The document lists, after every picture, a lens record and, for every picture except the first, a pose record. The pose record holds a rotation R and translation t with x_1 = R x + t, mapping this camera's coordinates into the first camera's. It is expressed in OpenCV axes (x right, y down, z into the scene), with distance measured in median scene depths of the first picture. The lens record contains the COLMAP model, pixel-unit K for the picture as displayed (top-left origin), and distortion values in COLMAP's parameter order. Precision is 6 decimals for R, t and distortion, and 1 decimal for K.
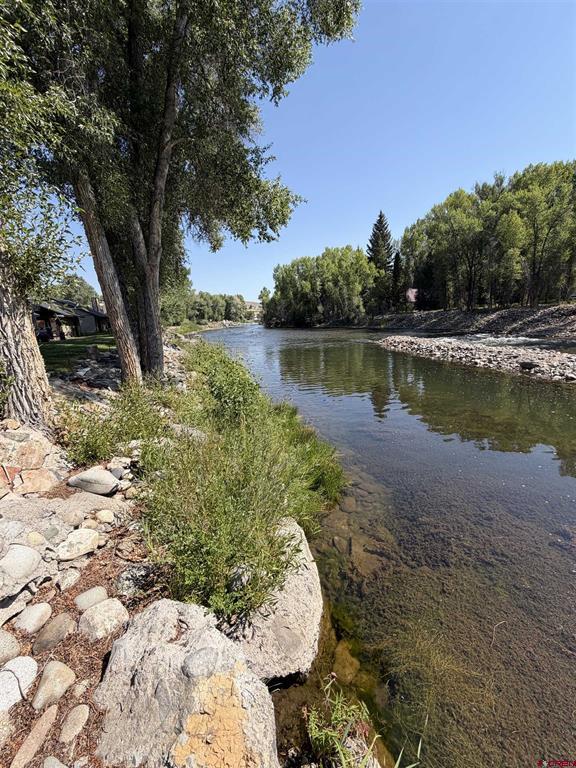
lens RADIAL K [[306.6, 0, 288.0], [0, 306.6, 384.0], [0, 0, 1]] dist [-0.001821, -0.000037]
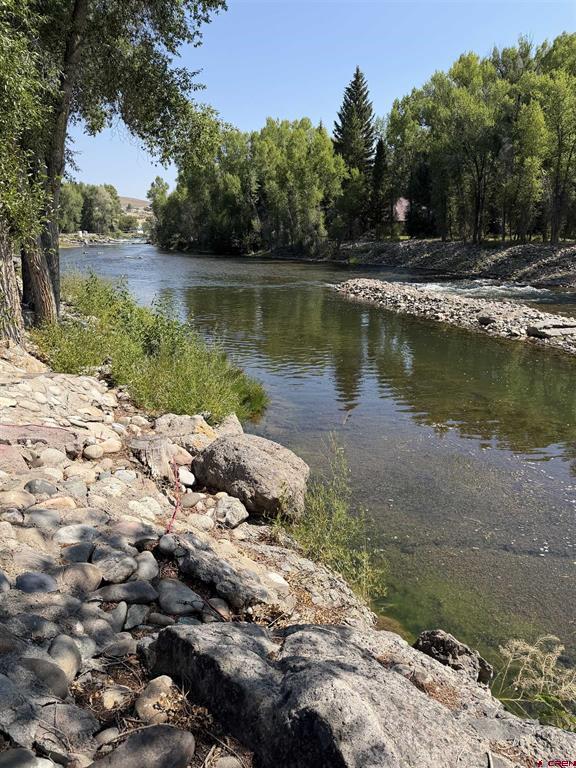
lens RADIAL K [[537.2, 0, 288.0], [0, 537.2, 384.0], [0, 0, 1]] dist [0.083528, -0.113259]
pose [[0.986177, 0.009805, 0.165406, -0.008746], [-0.019075, 0.998329, 0.054553, 0.010857], [-0.164595, -0.056954, 0.984716, -0.106793]]
